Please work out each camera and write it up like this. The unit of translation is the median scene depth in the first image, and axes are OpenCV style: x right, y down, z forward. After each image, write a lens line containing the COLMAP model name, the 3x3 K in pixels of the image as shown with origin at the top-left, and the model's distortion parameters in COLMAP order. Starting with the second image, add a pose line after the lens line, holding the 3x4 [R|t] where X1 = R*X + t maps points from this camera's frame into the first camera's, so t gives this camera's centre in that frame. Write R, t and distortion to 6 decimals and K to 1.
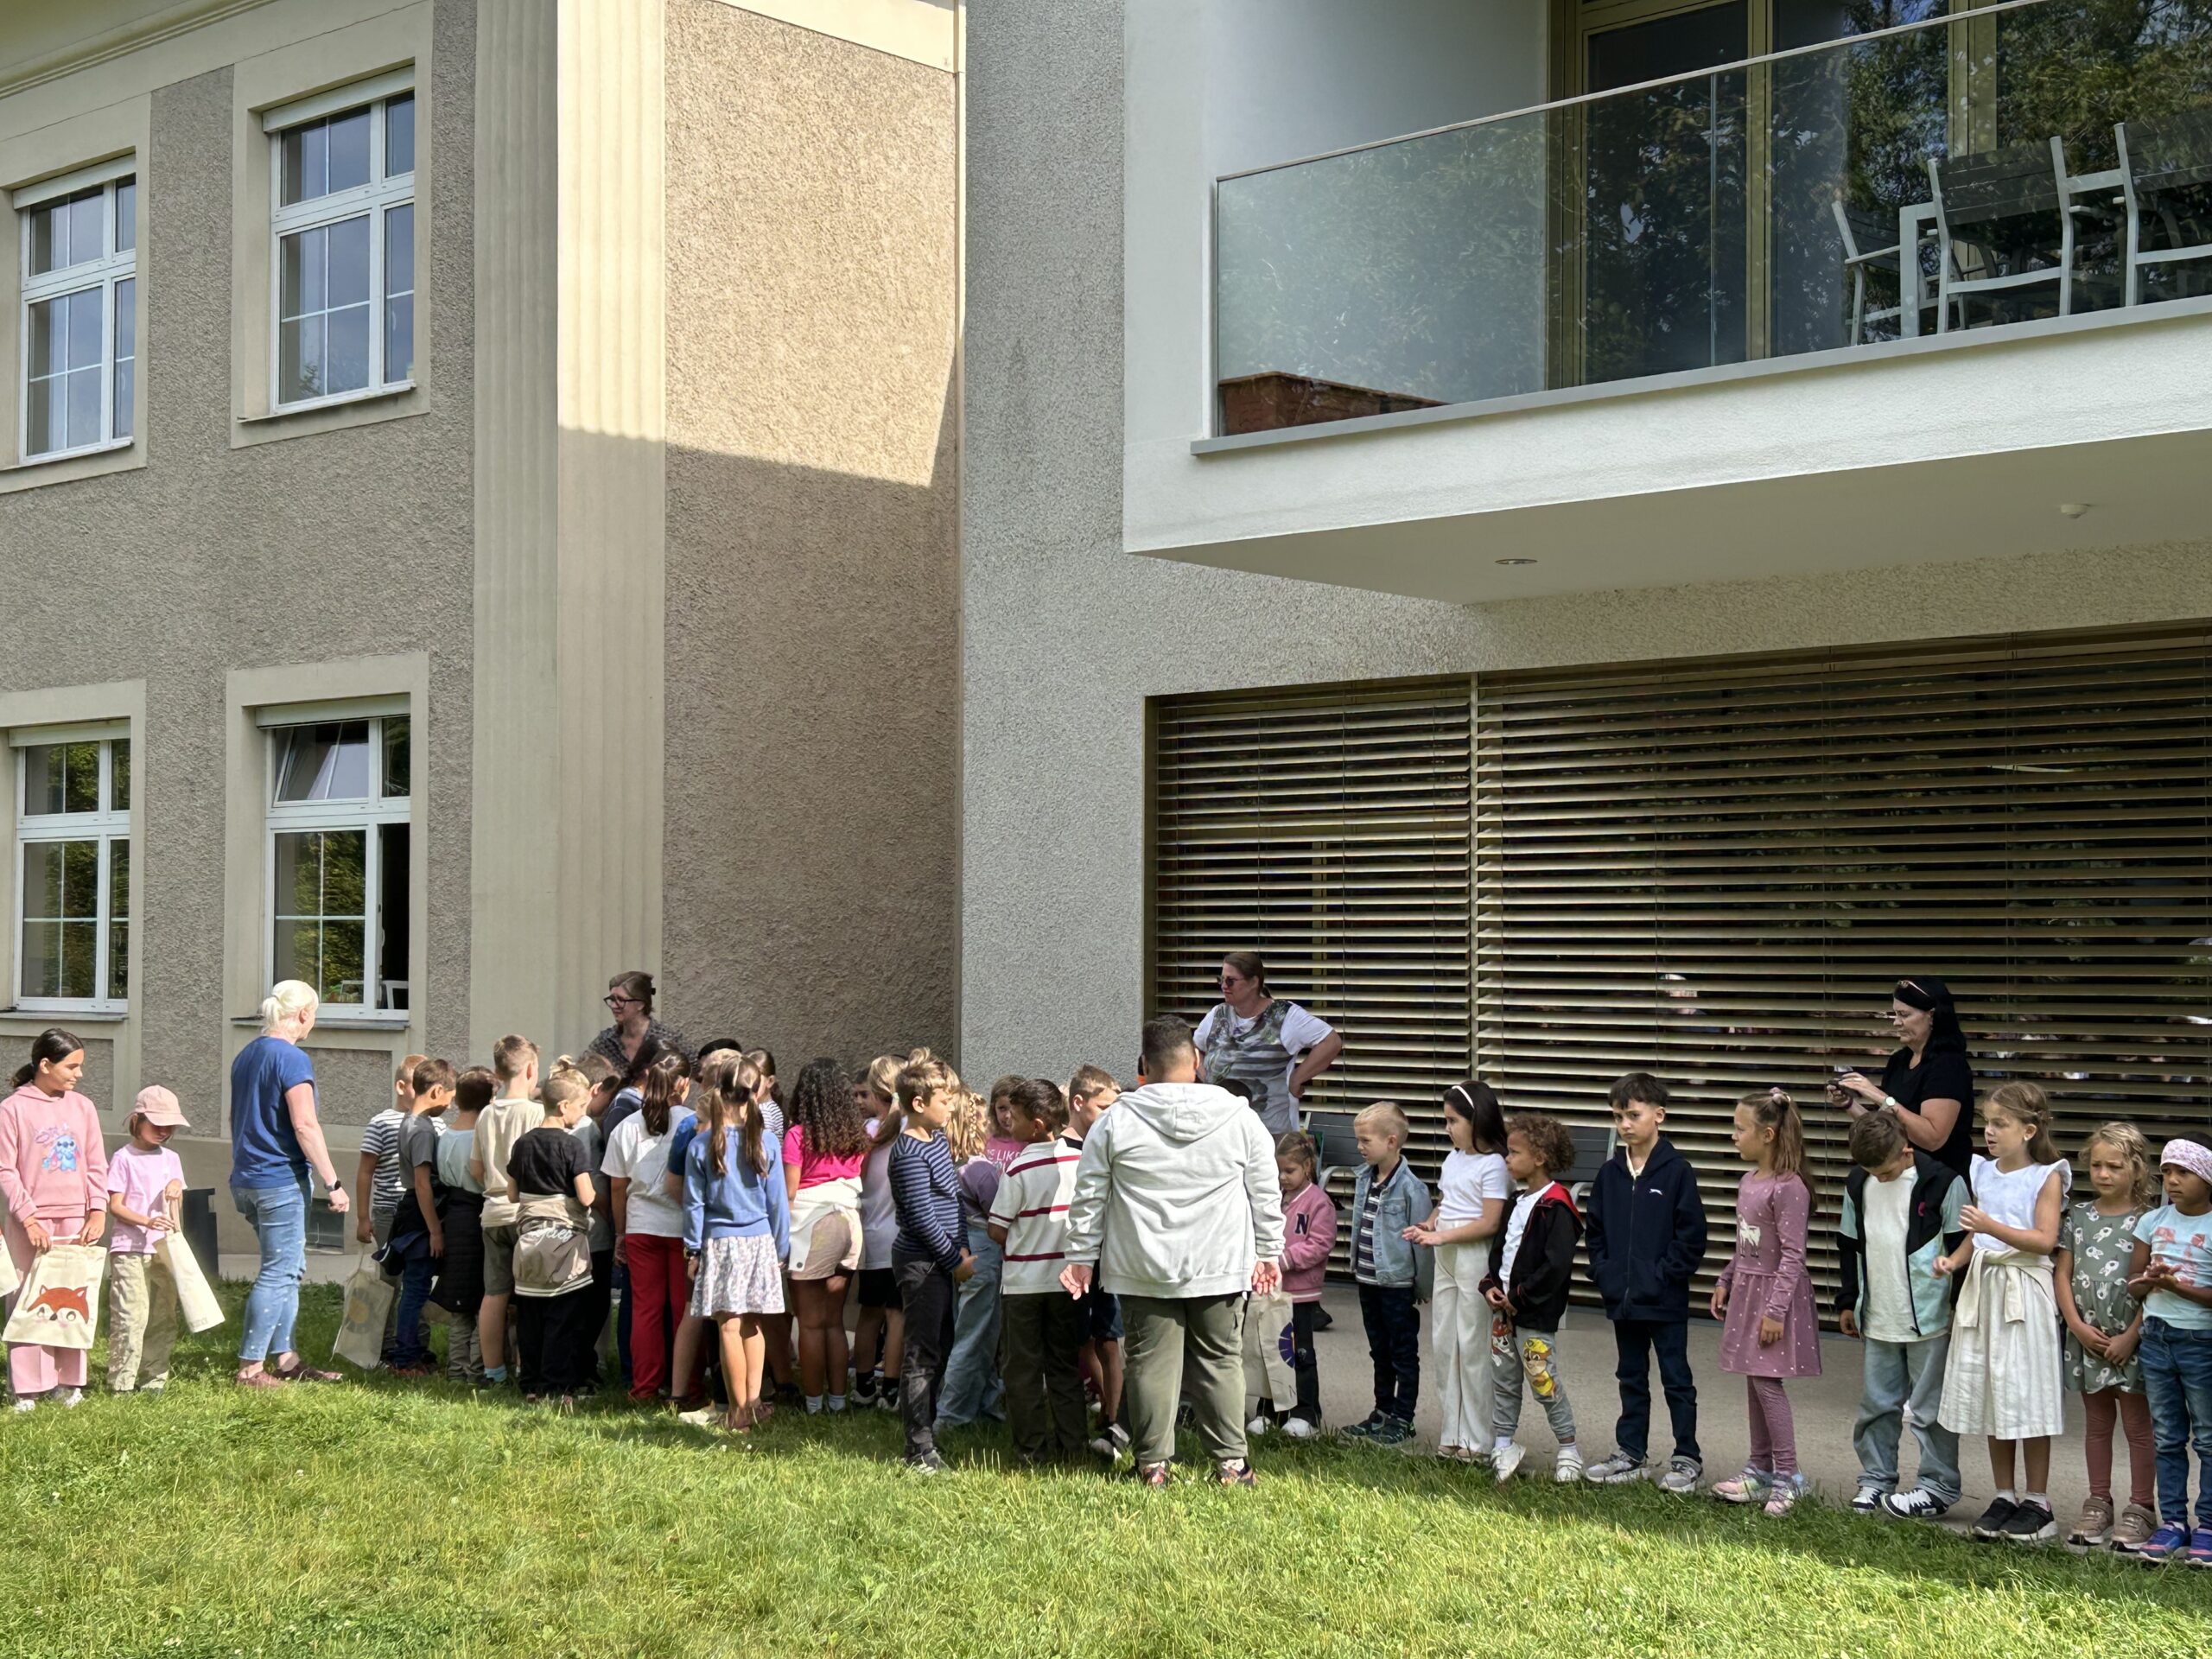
lens RADIAL K [[3017.6, 0, 1106.0], [0, 3017.6, 829.5], [0, 0, 1]] dist [0.242656, -0.852055]
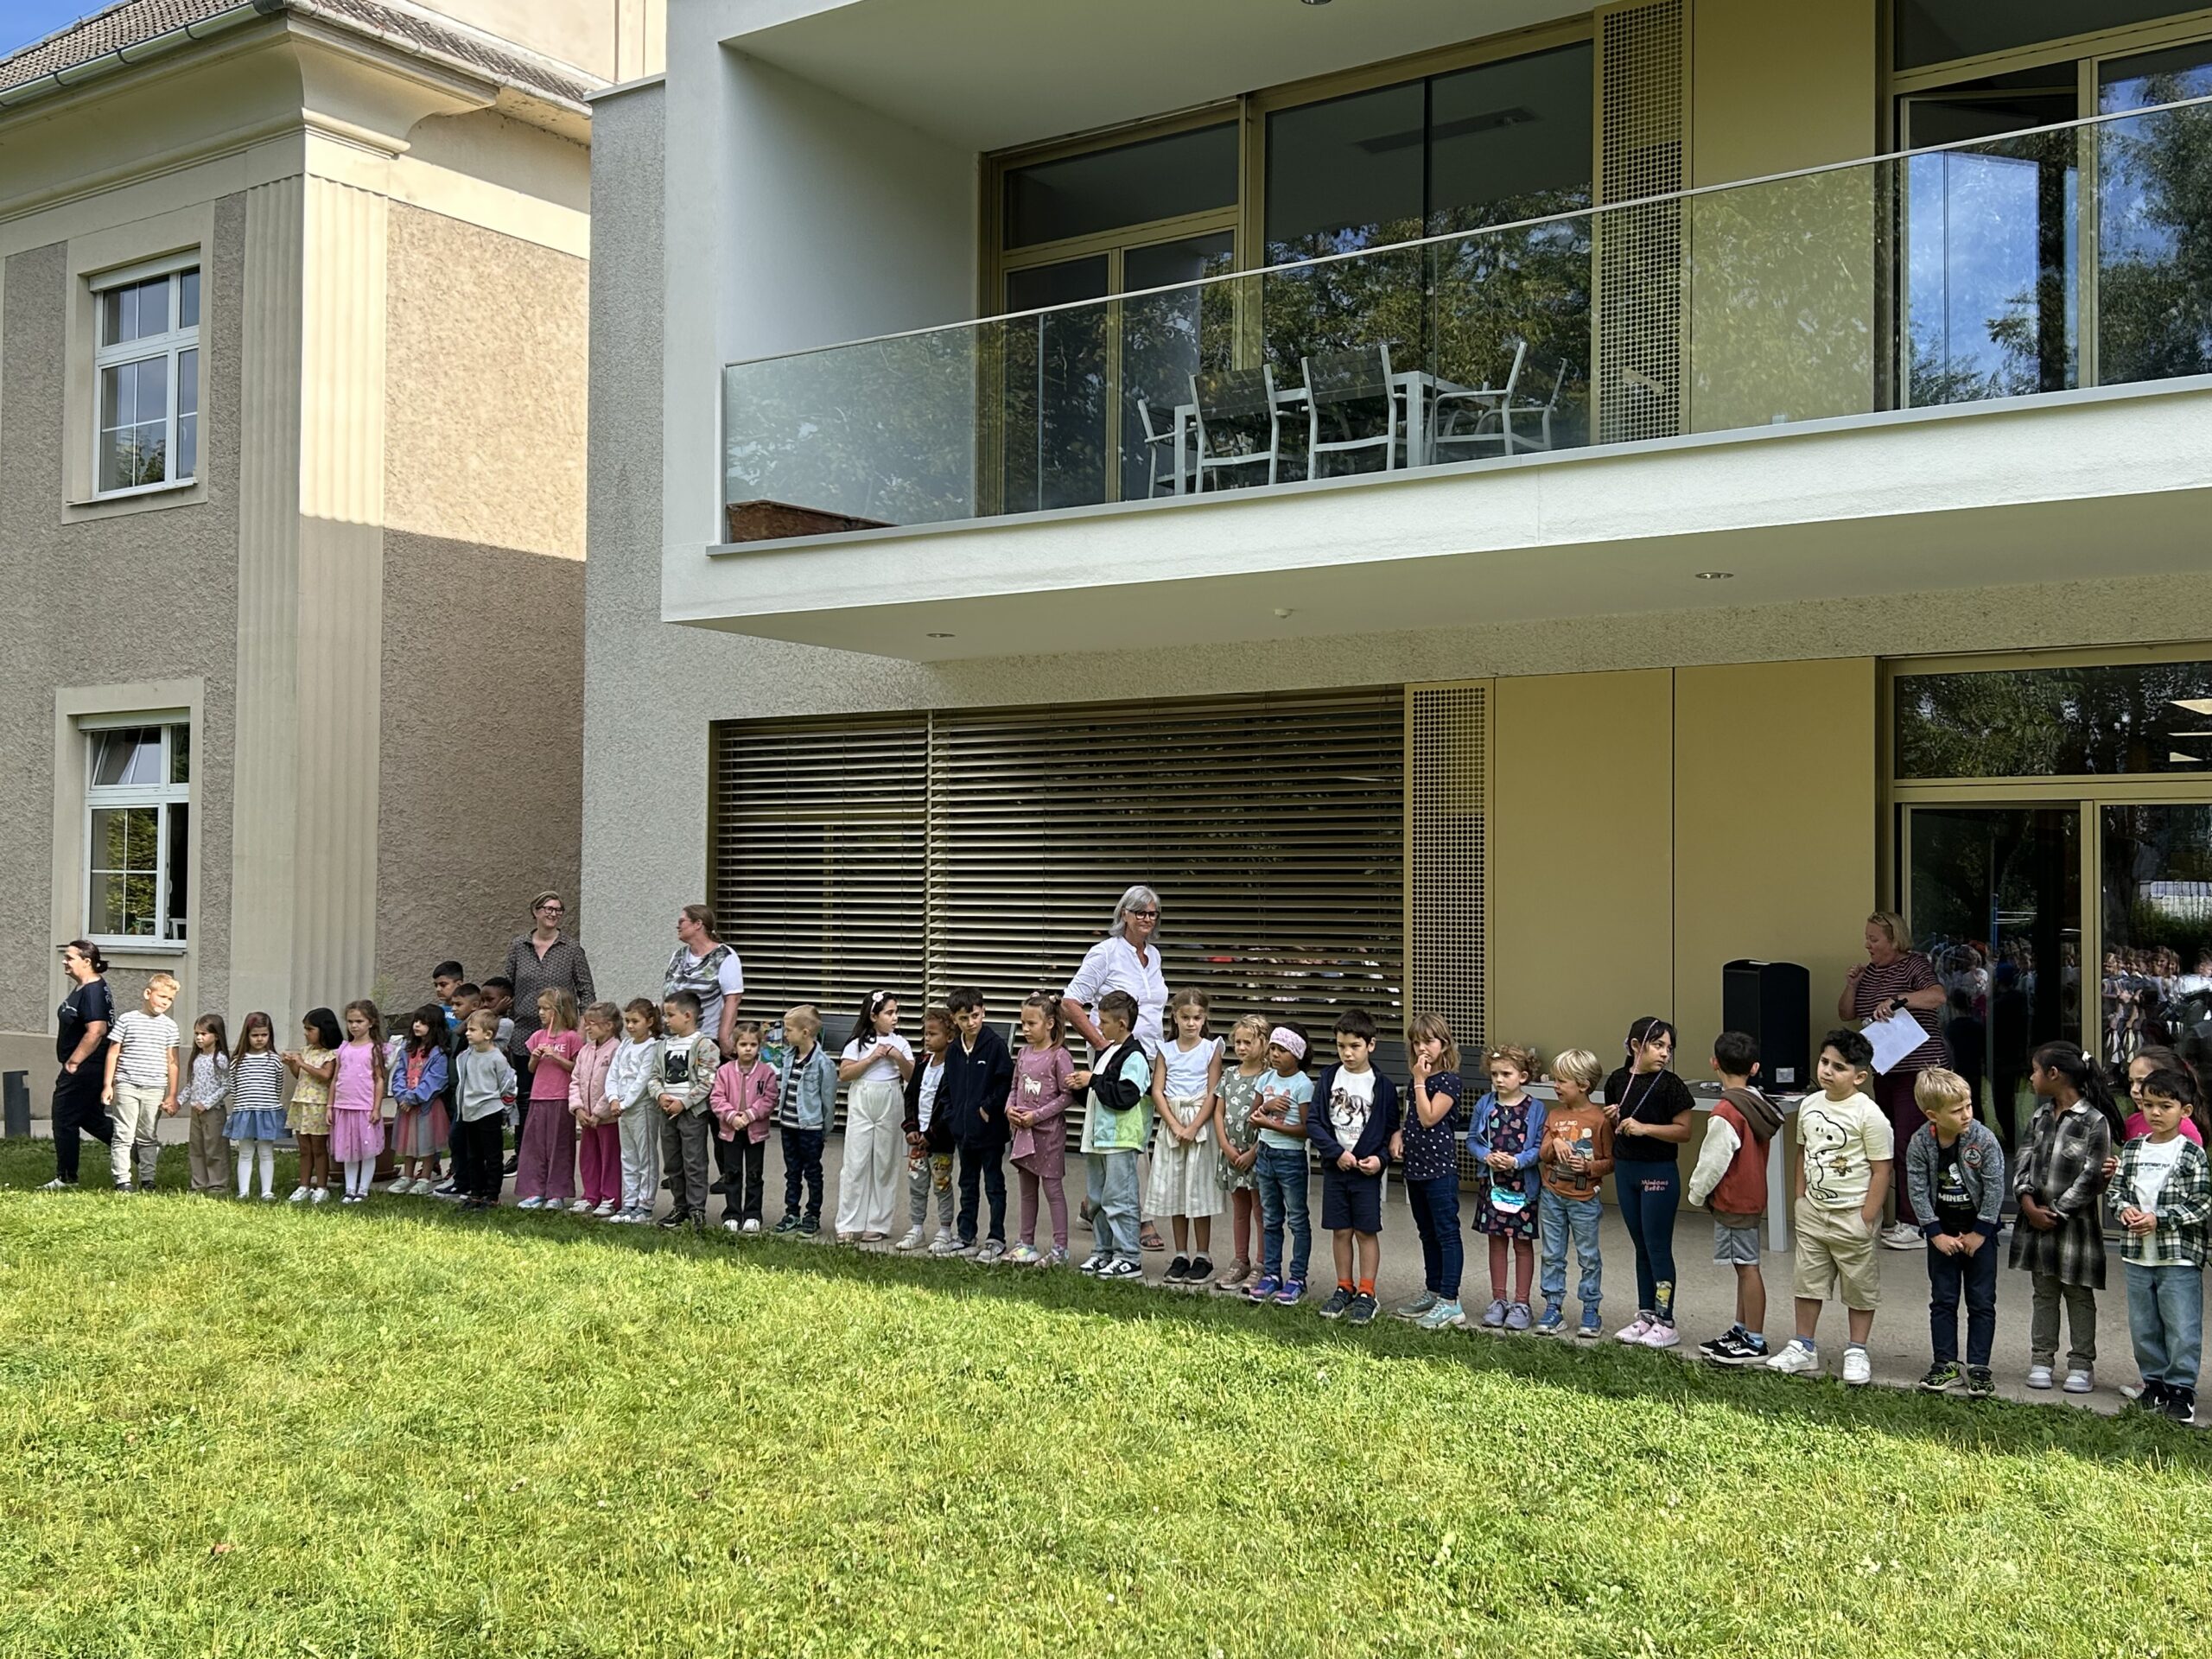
lens RADIAL K [[2271.5, 0, 1106.0], [0, 2271.5, 829.5], [0, 0, 1]] dist [0.106564, -0.214842]
pose [[0.993922, 0.011506, 0.109488, 0.067393], [-0.012359, 0.999898, 0.007120, -0.002614], [-0.109394, -0.008430, 0.993963, -0.065455]]
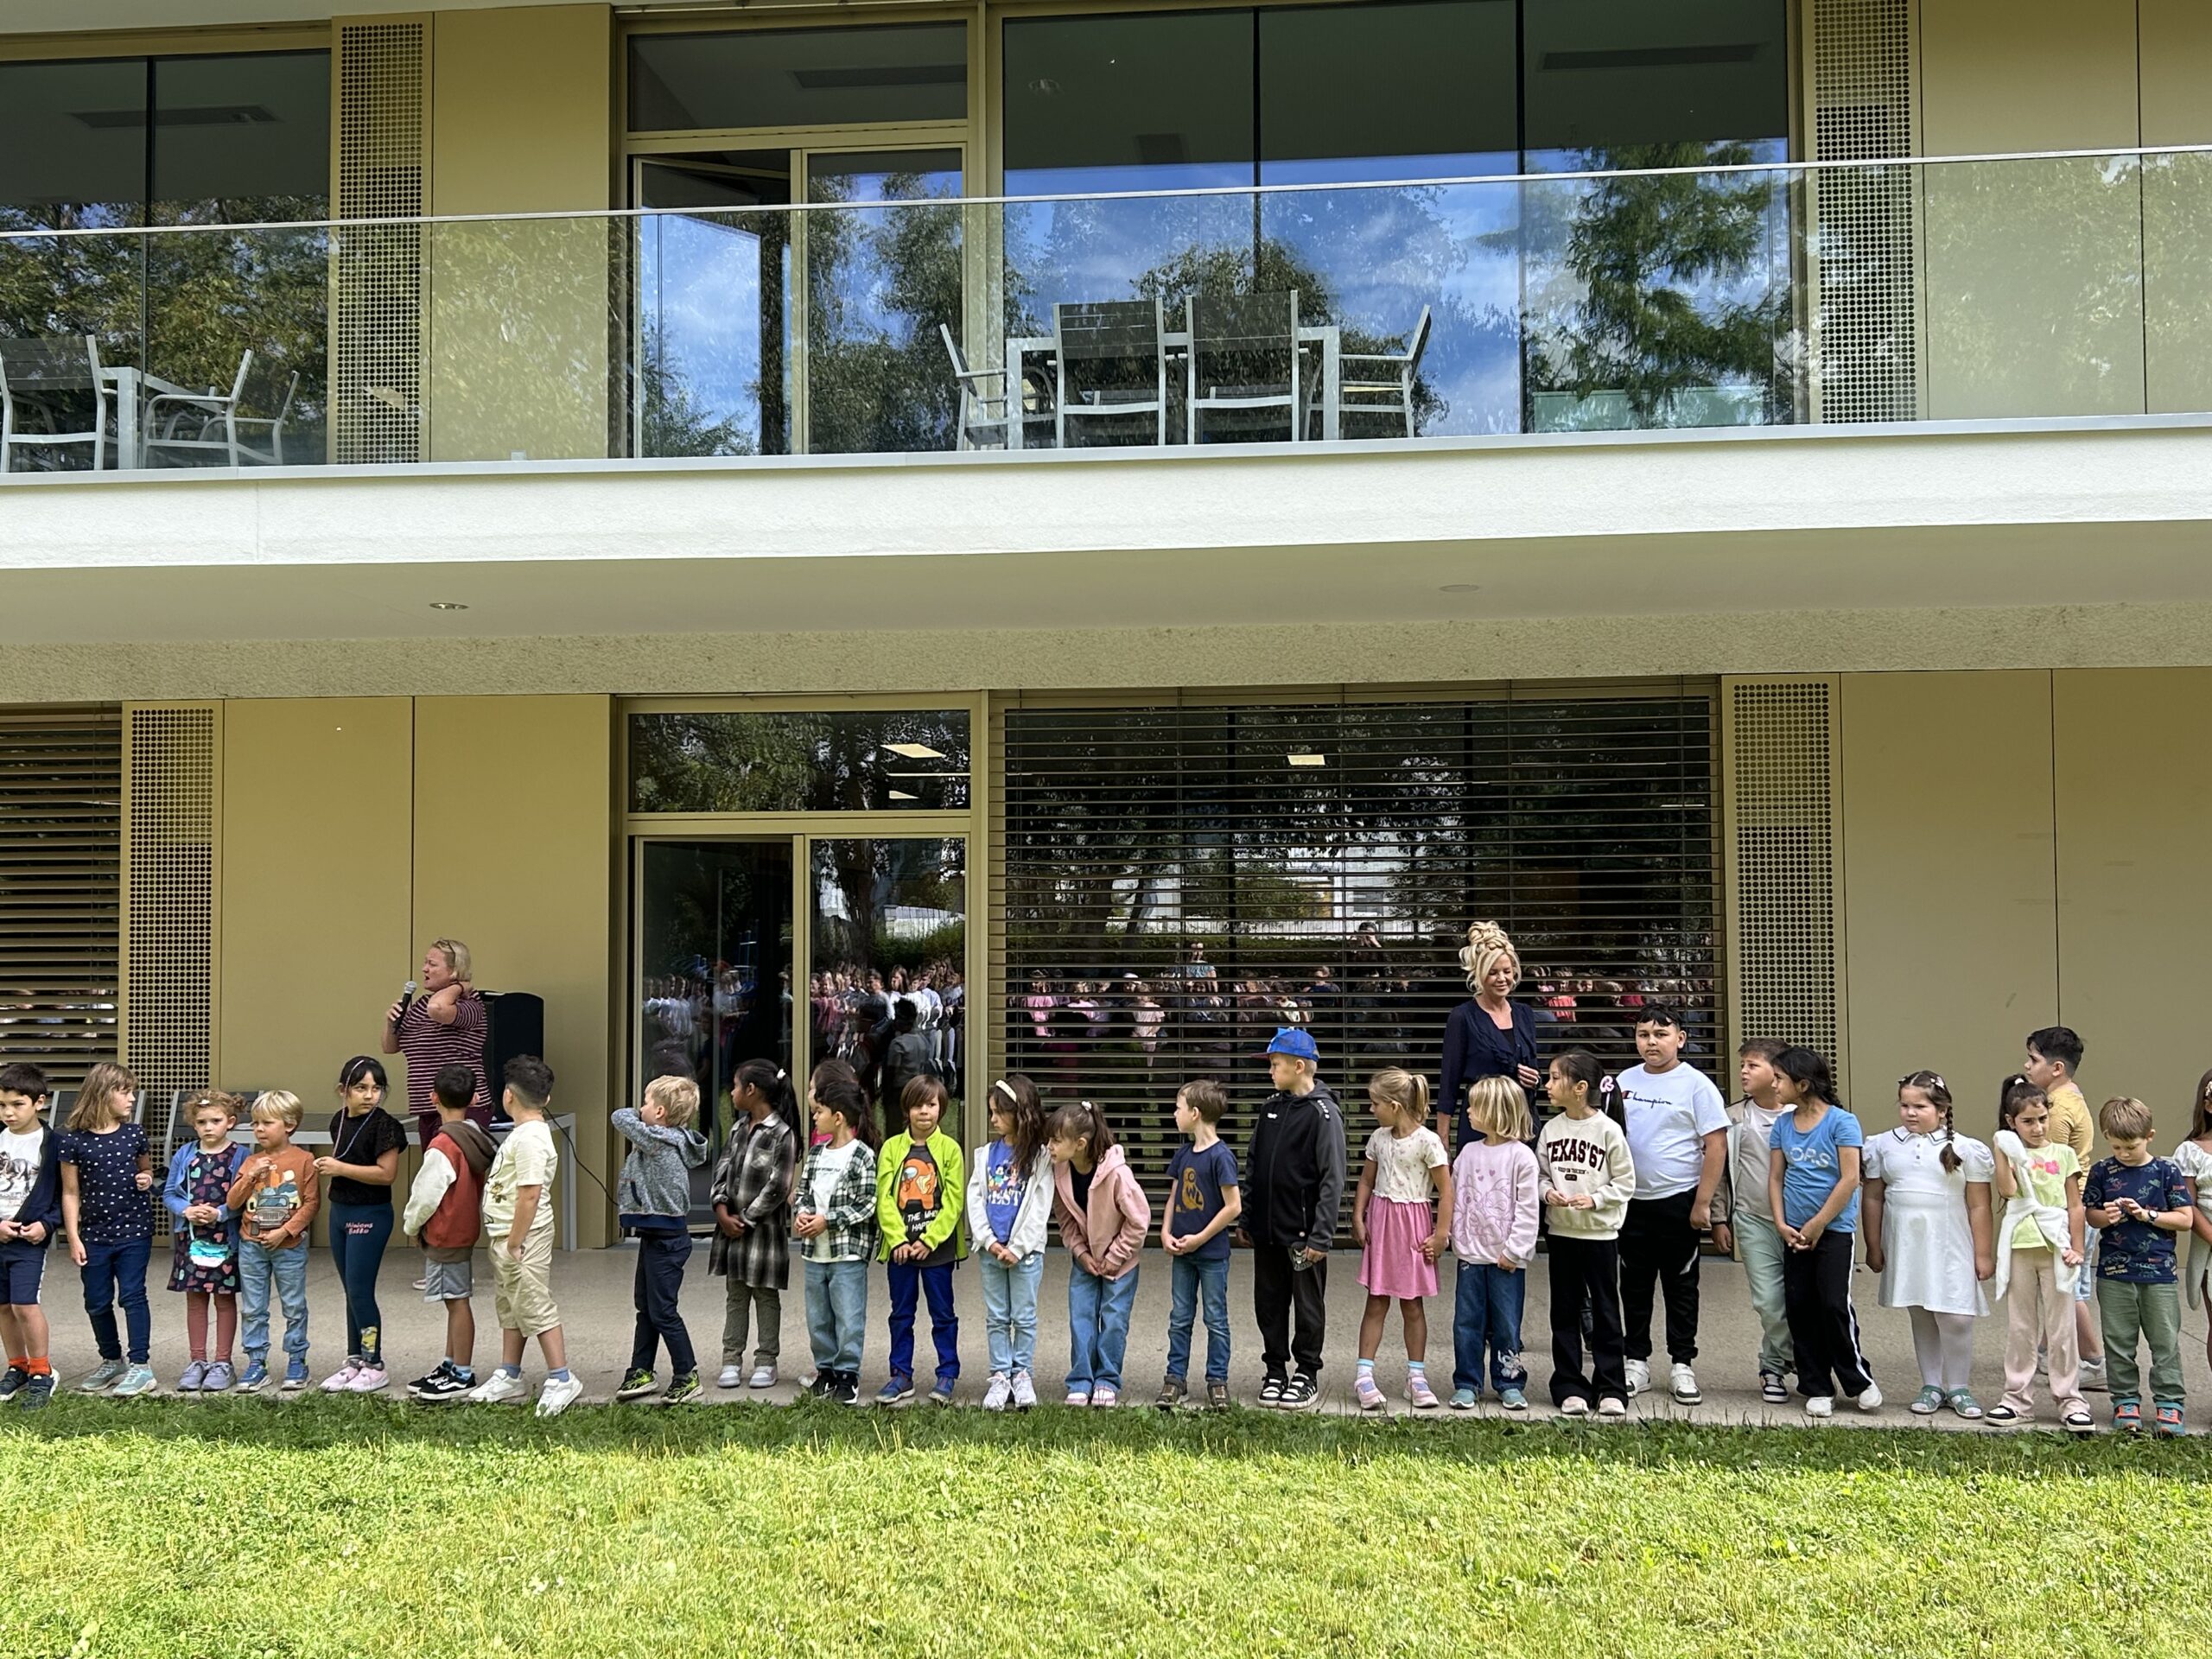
lens RADIAL K [[2271.5, 0, 1106.0], [0, 2271.5, 829.5], [0, 0, 1]] dist [0.106564, -0.214842]
pose [[0.817077, 0.021450, 0.576130, 0.088564], [-0.017336, 0.999770, -0.012636, -0.003979], [-0.576268, 0.000337, 0.817260, -0.074124]]
